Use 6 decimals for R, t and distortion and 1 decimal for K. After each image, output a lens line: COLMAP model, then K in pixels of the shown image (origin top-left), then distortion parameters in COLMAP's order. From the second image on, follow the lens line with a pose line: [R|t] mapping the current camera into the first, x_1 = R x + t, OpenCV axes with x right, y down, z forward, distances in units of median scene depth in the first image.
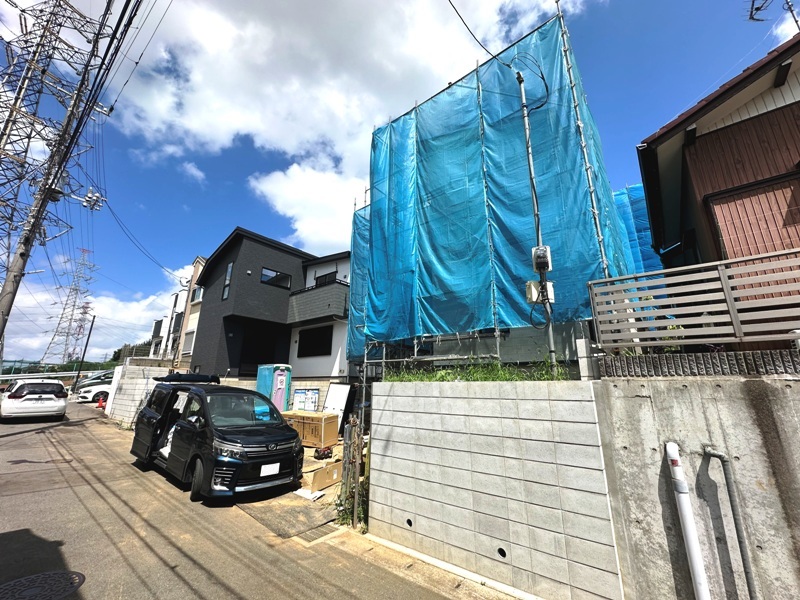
lens RADIAL K [[318.2, 0, 402.3], [0, 318.2, 300.4], [0, 0, 1]] dist [-0.003907, 0.000988]
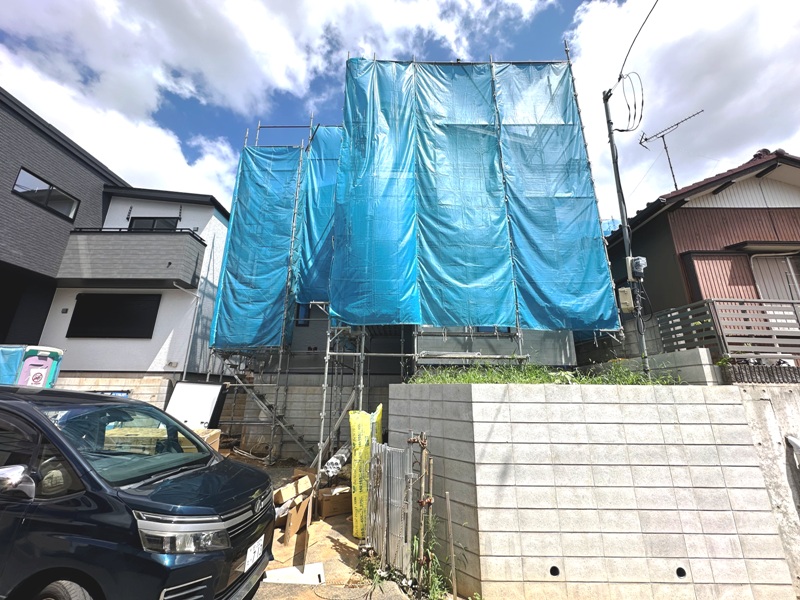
lens RADIAL K [[318.2, 0, 400.7], [0, 318.2, 298.3], [0, 0, 1]] dist [-0.003907, 0.000988]
pose [[0.786223, 0.171338, 0.593714, -0.603536], [-0.166524, 0.983994, -0.063449, 0.124565], [-0.595082, -0.048983, 0.802171, 0.472224]]
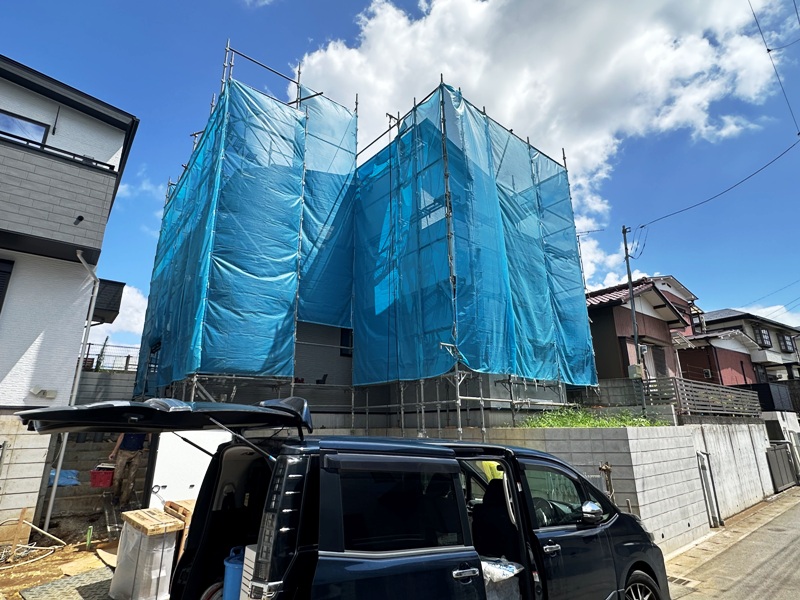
lens RADIAL K [[420.5, 0, 397.4], [0, 420.5, 301.8], [0, 0, 1]] dist [-0.003782, -0.000865]
pose [[0.221507, 0.267951, 0.937623, -1.529439], [-0.249901, 0.944997, -0.211021, 0.311901], [-0.942594, -0.187570, 0.276285, 1.267556]]
